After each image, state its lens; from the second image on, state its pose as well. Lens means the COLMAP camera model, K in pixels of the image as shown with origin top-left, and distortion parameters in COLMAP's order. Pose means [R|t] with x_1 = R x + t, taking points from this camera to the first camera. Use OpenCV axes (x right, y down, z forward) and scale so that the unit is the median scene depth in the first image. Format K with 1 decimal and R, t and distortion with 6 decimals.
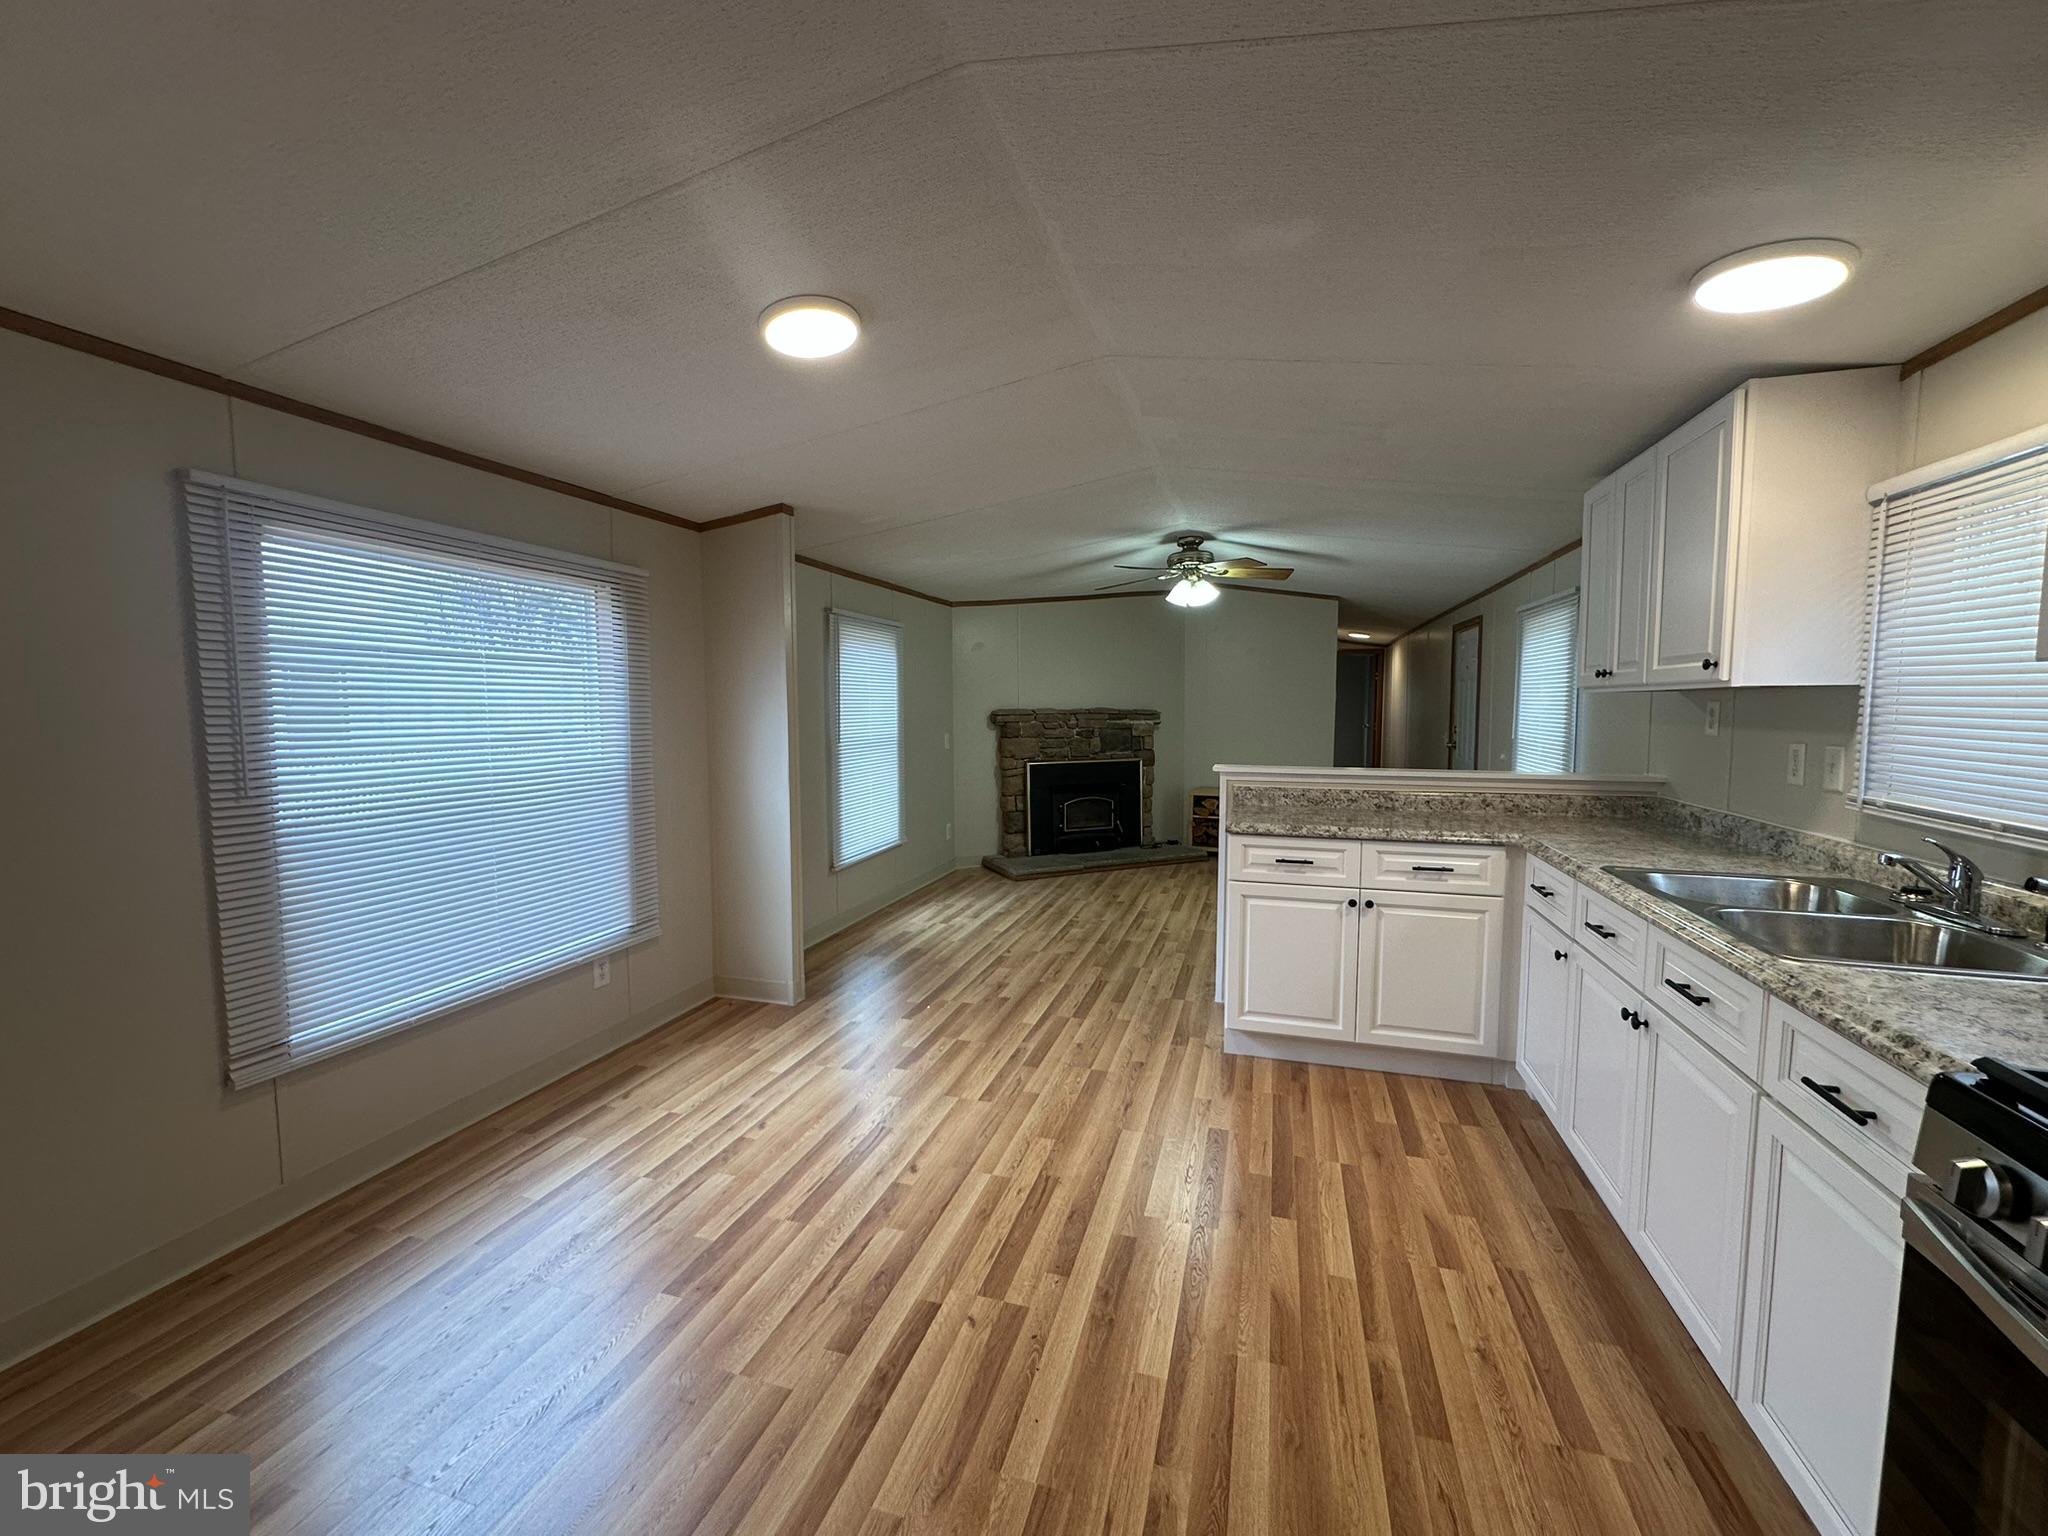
lens RADIAL K [[814.6, 0, 1021.2], [0, 814.6, 766.9], [0, 0, 1]] dist [-0.002340, 0.000528]
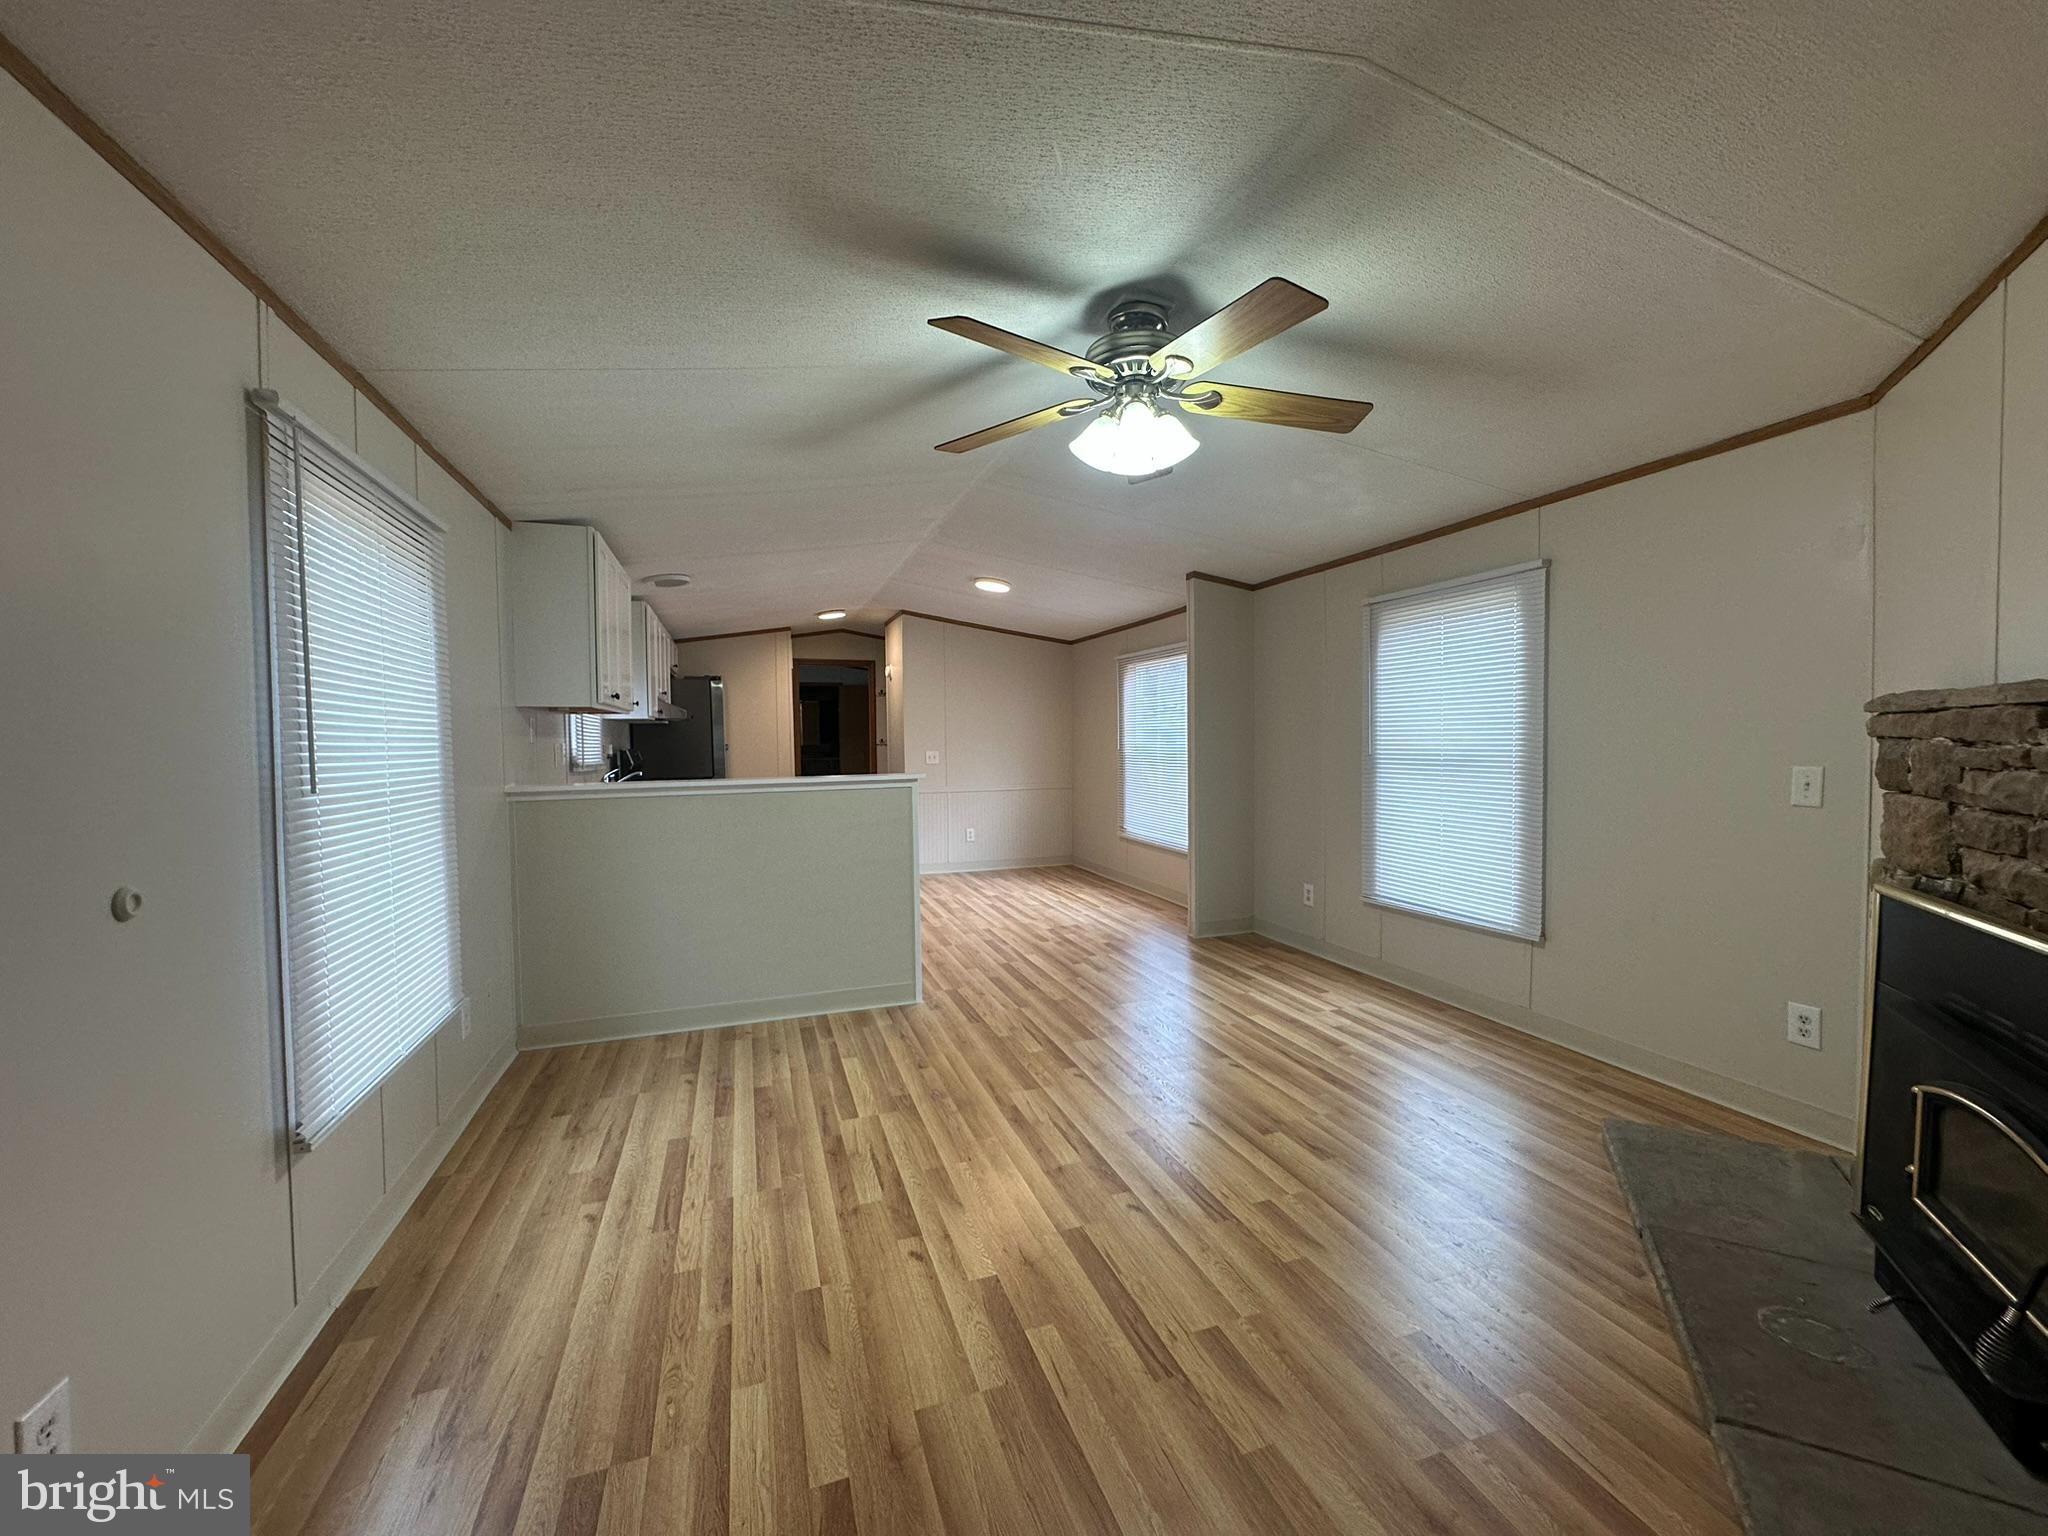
lens RADIAL K [[816.7, 0, 1019.0], [0, 816.7, 768.3], [0, 0, 1]] dist [-0.000952, 0.000593]
pose [[-0.809551, 0.035109, -0.585998, 0.947582], [-0.029944, 0.994441, 0.100947, -0.148447], [0.586285, 0.099269, -0.804000, 2.423699]]
